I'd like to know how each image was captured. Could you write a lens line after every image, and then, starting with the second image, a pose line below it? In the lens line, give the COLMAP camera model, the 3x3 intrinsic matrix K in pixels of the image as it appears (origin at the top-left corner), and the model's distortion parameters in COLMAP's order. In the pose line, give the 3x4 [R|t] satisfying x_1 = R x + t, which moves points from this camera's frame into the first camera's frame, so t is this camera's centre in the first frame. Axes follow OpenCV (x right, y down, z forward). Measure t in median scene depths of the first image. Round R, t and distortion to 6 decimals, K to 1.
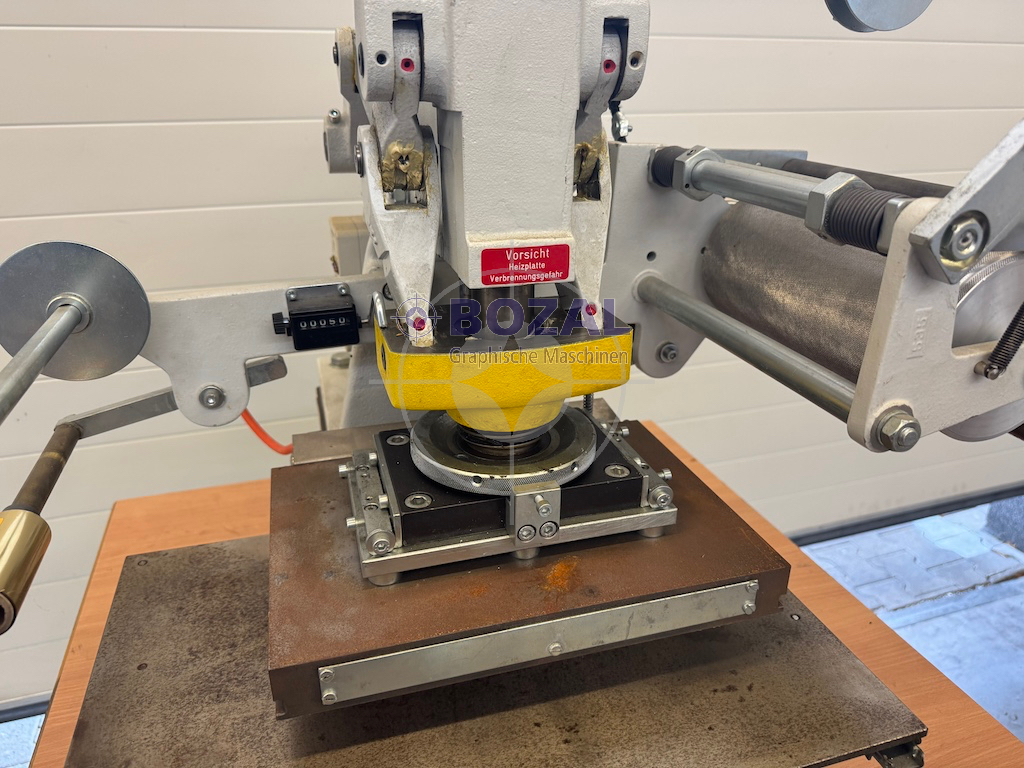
lens RADIAL K [[729.0, 0, 515.5], [0, 729.0, 399.4], [0, 0, 1]] dist [0.101057, -0.174157]
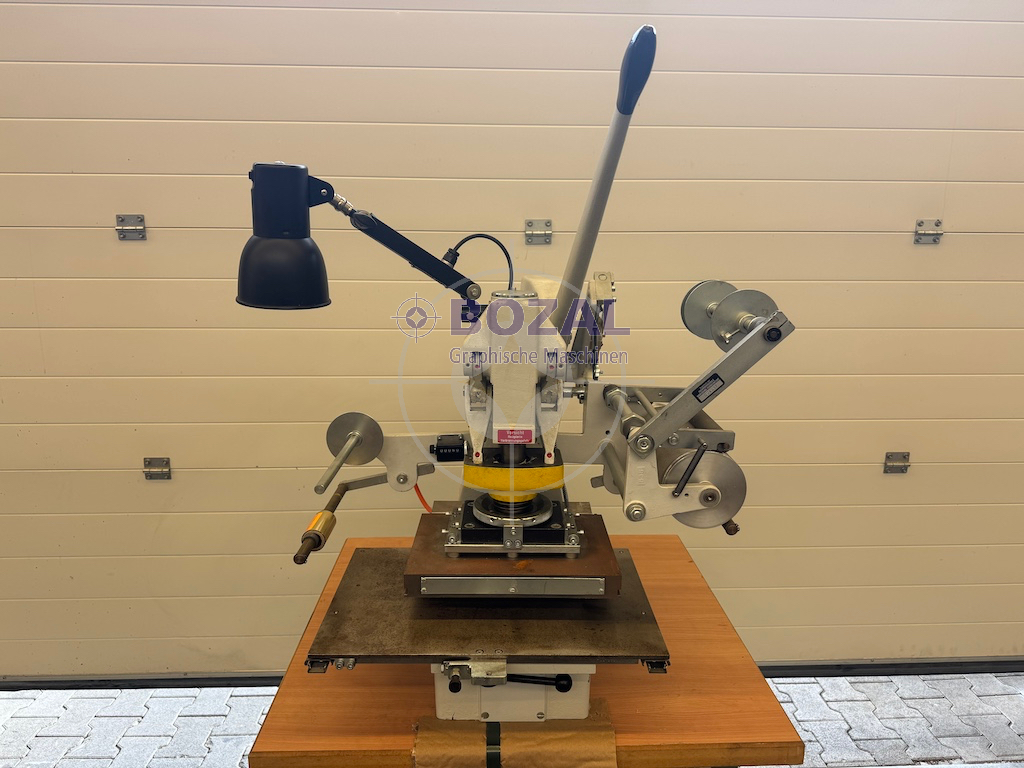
lens RADIAL K [[730.8, 0, 512.0], [0, 730.8, 384.0], [0, 0, 1]] dist [0.026574, -0.032138]
pose [[0.959495, 0.066414, -0.273785, 0.599601], [-0.119037, 0.976378, -0.180323, 0.092053], [0.255341, 0.205609, 0.944736, -1.292579]]
